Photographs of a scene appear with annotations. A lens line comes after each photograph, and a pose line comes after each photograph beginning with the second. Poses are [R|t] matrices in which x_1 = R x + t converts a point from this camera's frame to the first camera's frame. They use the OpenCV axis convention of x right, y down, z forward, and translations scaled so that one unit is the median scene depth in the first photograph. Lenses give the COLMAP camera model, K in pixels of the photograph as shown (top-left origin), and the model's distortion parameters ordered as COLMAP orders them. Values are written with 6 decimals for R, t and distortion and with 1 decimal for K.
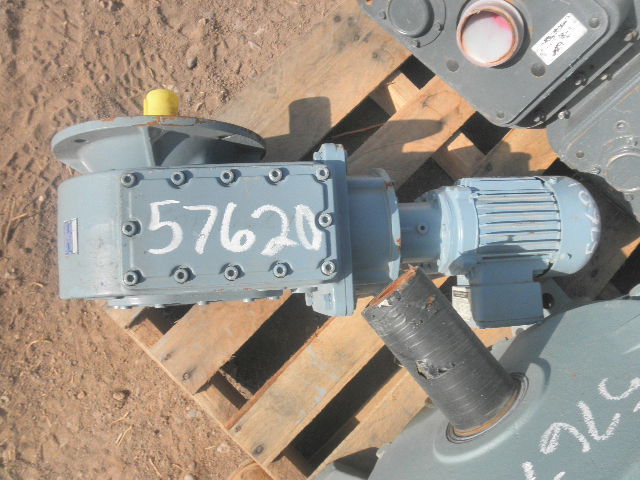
lens RADIAL K [[524.4, 0, 328.4], [0, 524.4, 240.5], [0, 0, 1]] dist [-0.126982, 0.102556]
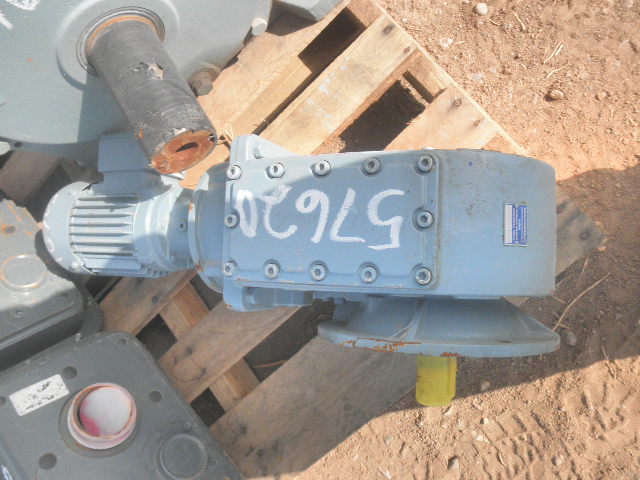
lens RADIAL K [[524.4, 0, 328.4], [0, 524.4, 240.5], [0, 0, 1]] dist [-0.126982, 0.102556]
pose [[-0.967090, -0.078783, 0.241931, -0.262890], [0.109585, -0.987114, 0.116609, -0.106006], [0.229627, 0.139283, 0.963261, 0.068514]]
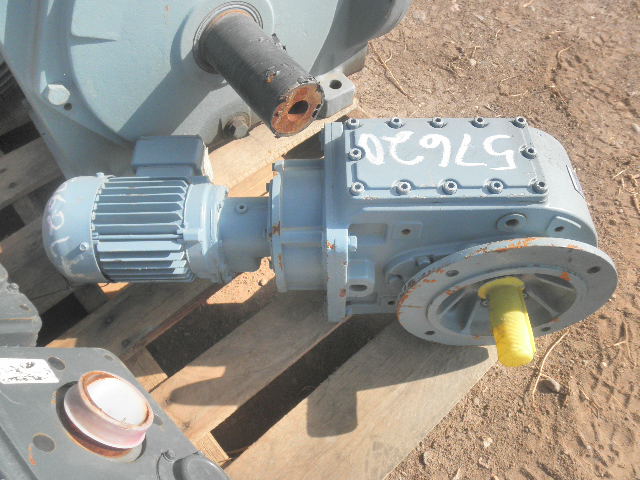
lens RADIAL K [[524.4, 0, 328.4], [0, 524.4, 240.5], [0, 0, 1]] dist [-0.126982, 0.102556]
pose [[-0.987923, -0.118299, -0.100072, 0.083753], [0.029715, -0.778497, 0.626944, -0.528289], [-0.152072, 0.616399, 0.772610, 0.185302]]
